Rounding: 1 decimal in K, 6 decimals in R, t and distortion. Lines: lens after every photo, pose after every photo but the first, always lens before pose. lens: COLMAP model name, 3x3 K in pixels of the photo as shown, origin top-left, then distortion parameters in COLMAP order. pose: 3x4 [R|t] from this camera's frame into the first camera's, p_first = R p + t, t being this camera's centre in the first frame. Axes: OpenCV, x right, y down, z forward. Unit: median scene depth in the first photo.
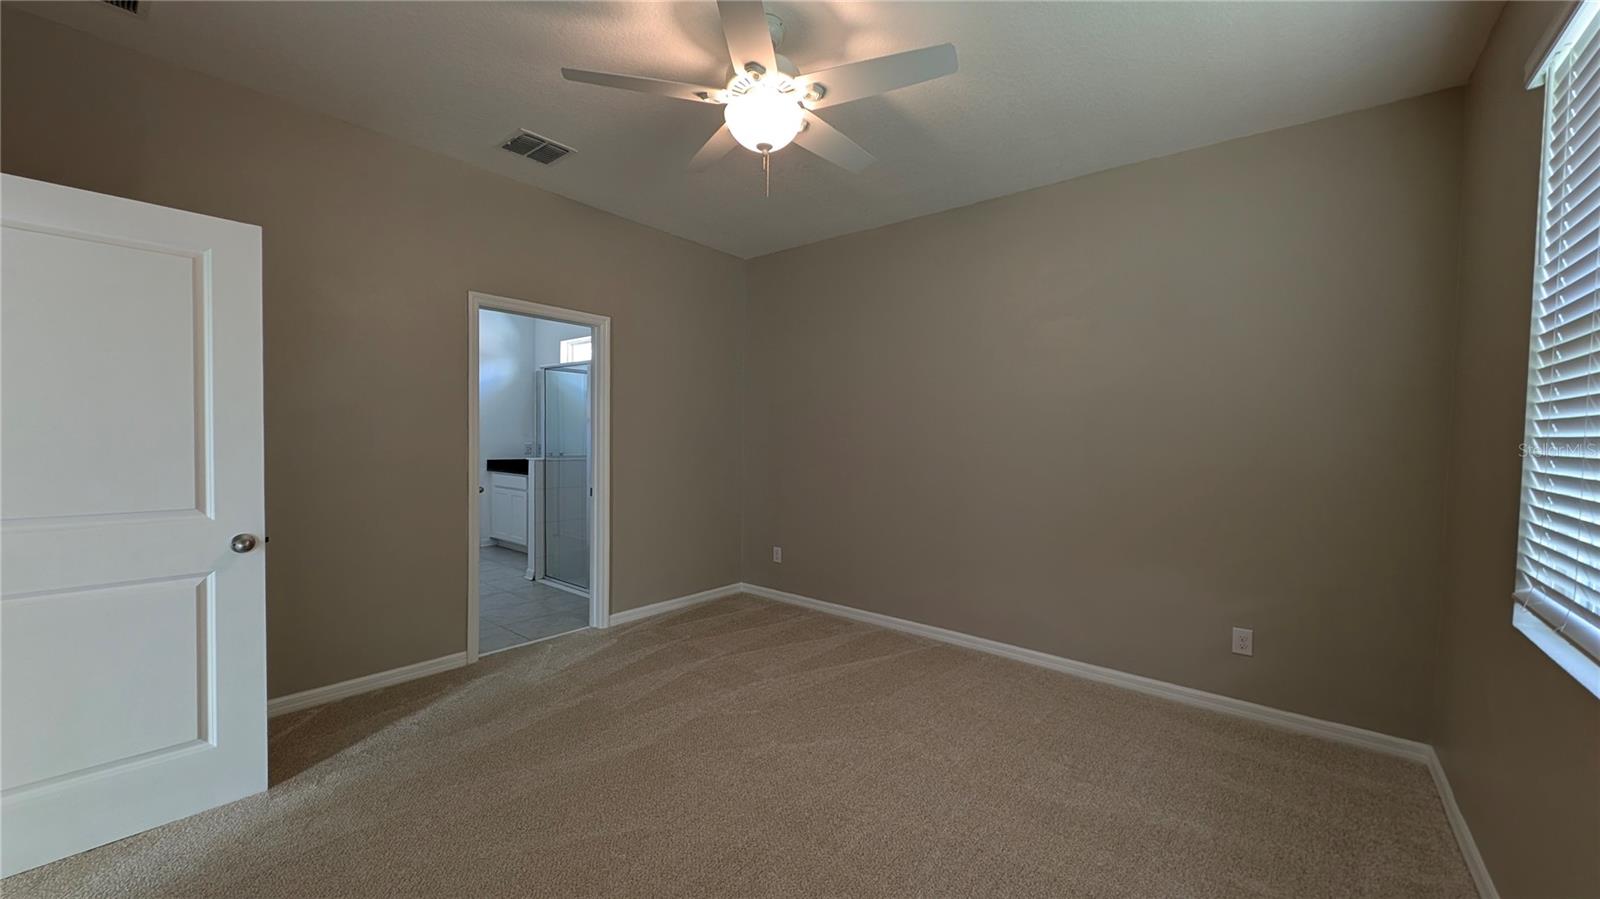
lens RADIAL K [[599.3, 0, 798.5], [0, 599.3, 454.7], [0, 0, 1]] dist [0.018148, -0.010155]
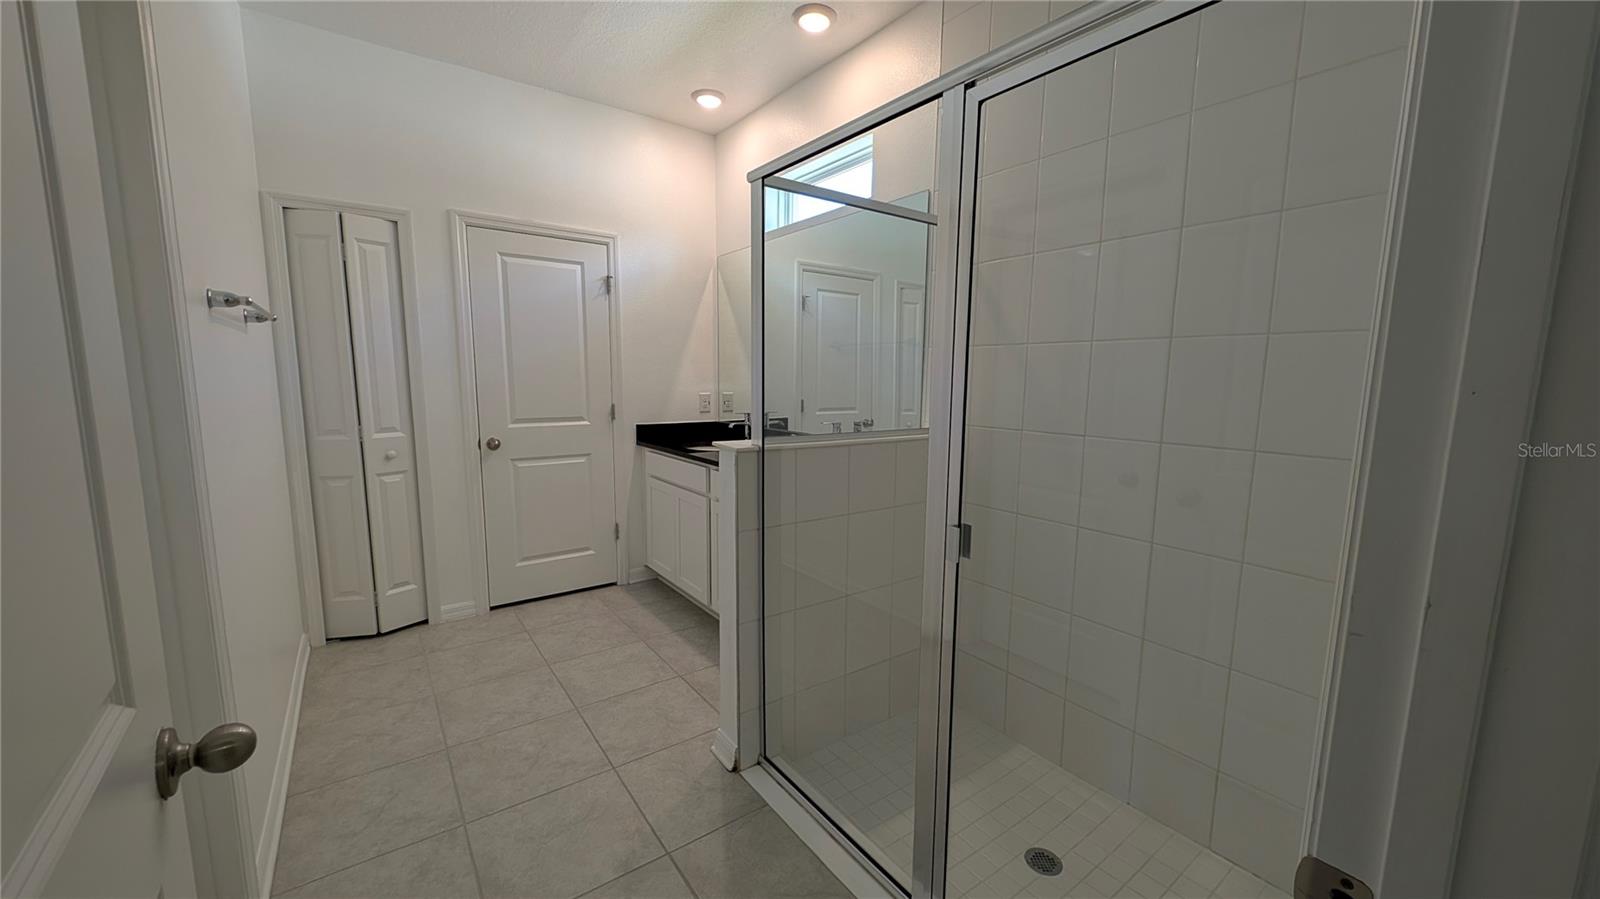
lens RADIAL K [[599.3, 0, 798.5], [0, 599.3, 454.7], [0, 0, 1]] dist [0.018148, -0.010155]
pose [[0.968638, 0.029543, -0.246713, -0.262976], [-0.004837, 0.994961, 0.100150, -0.019943], [0.248428, -0.095815, 0.963900, 0.557974]]
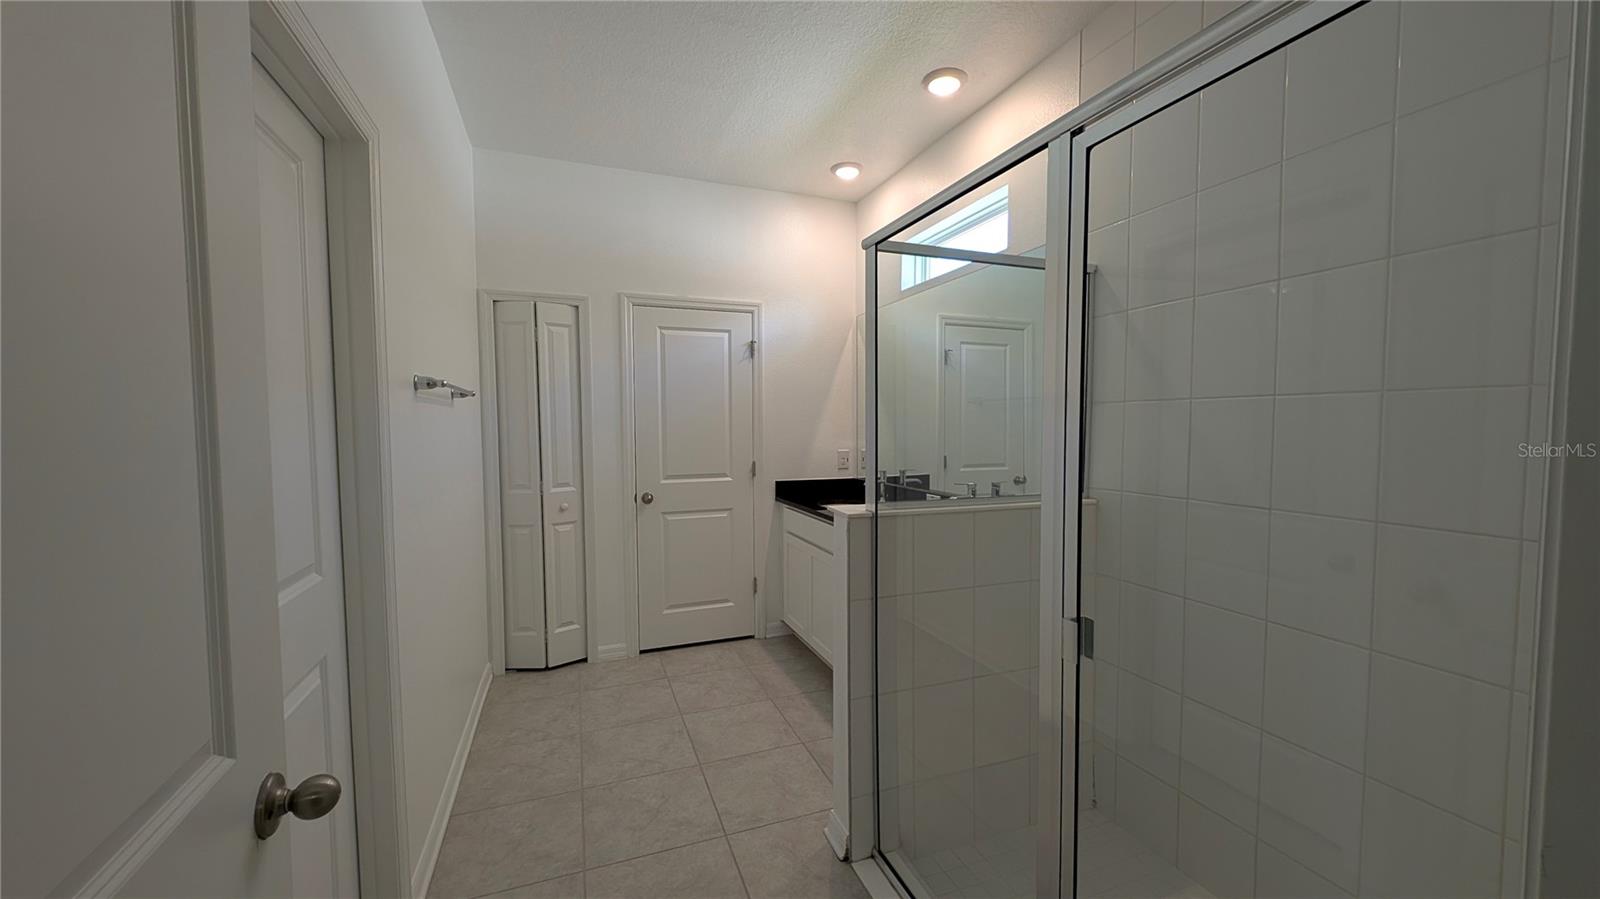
lens RADIAL K [[599.3, 0, 798.5], [0, 599.3, 454.7], [0, 0, 1]] dist [0.018148, -0.010155]
pose [[0.870644, 0.008735, -0.491836, -0.245483], [-0.000196, 0.999848, 0.017410, -0.026656], [0.491913, -0.015061, 0.870514, 0.572827]]
